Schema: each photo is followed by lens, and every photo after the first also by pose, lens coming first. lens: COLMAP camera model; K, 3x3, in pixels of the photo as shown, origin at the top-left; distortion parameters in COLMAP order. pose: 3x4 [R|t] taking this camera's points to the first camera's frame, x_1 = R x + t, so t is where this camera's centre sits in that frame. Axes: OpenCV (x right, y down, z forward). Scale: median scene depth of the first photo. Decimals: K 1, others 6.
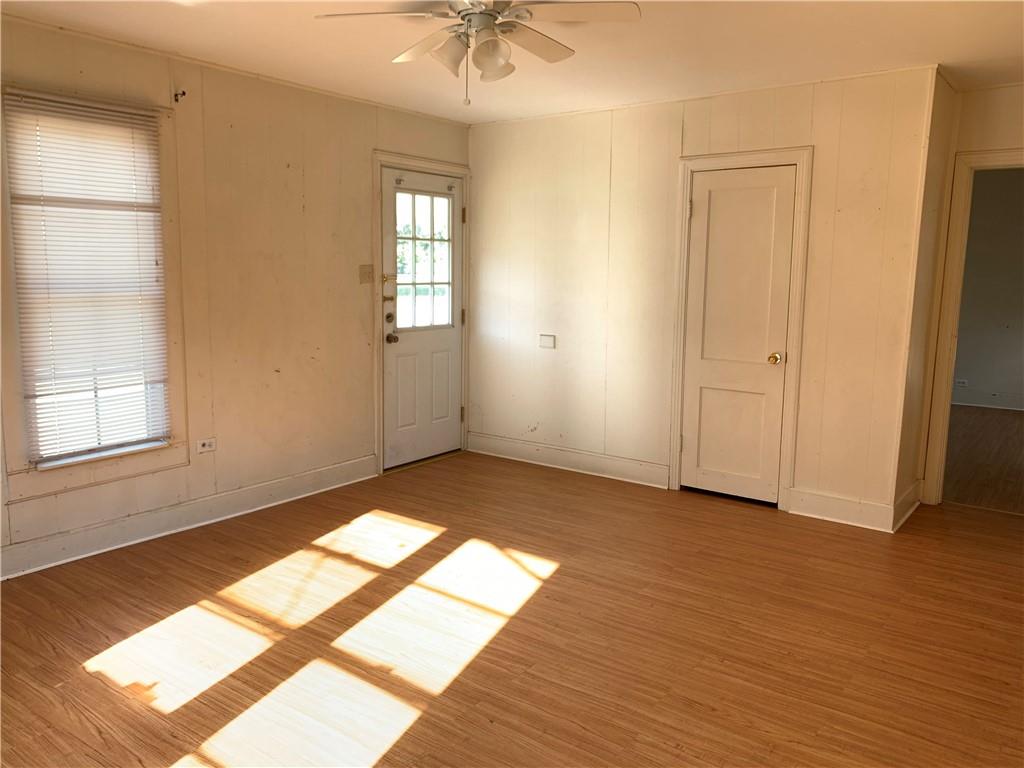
lens RADIAL K [[796.0, 0, 507.8], [0, 796.0, 381.5], [0, 0, 1]] dist [0.087475, -0.090200]
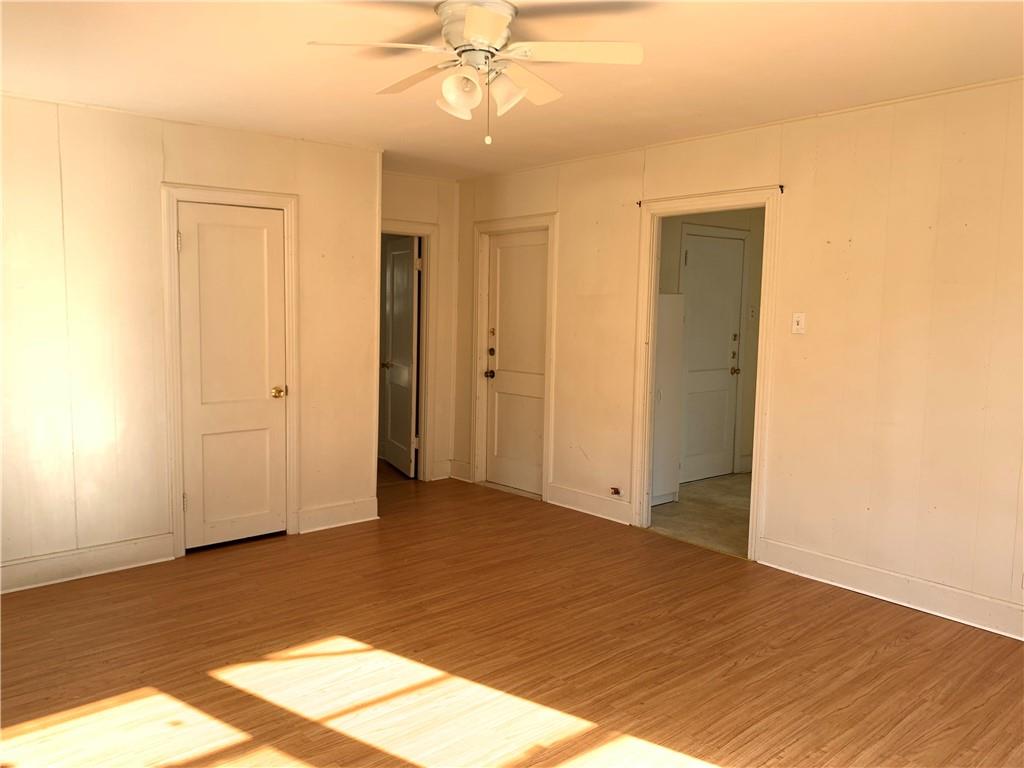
lens RADIAL K [[796.0, 0, 507.8], [0, 796.0, 381.5], [0, 0, 1]] dist [0.087475, -0.090200]
pose [[0.212306, -0.100203, 0.972052, -0.758019], [0.137141, 0.987940, 0.071888, -0.094538], [-0.967532, 0.118046, 0.223488, 0.585626]]
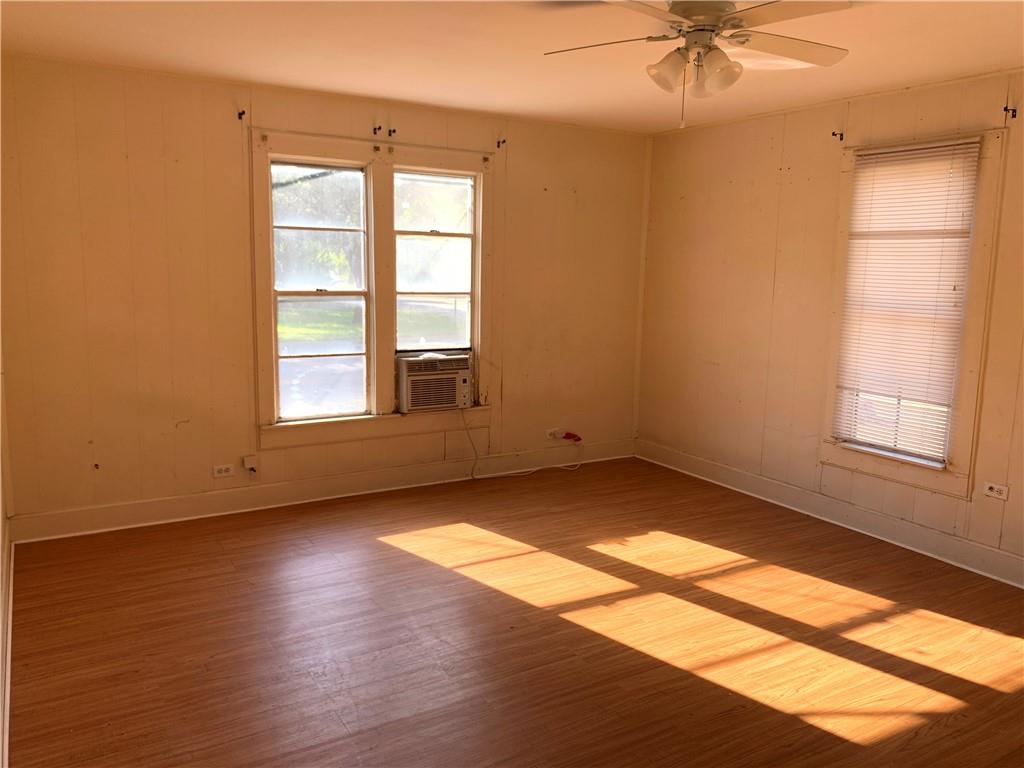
lens RADIAL K [[803.1, 0, 512.7], [0, 803.1, 399.8], [0, 0, 1]] dist [0.005588, 0.007416]
pose [[-0.364423, 0.137111, -0.921084, 0.747755], [-0.171210, 0.962376, 0.210996, -0.135999], [0.915359, 0.234591, -0.327237, 0.895746]]
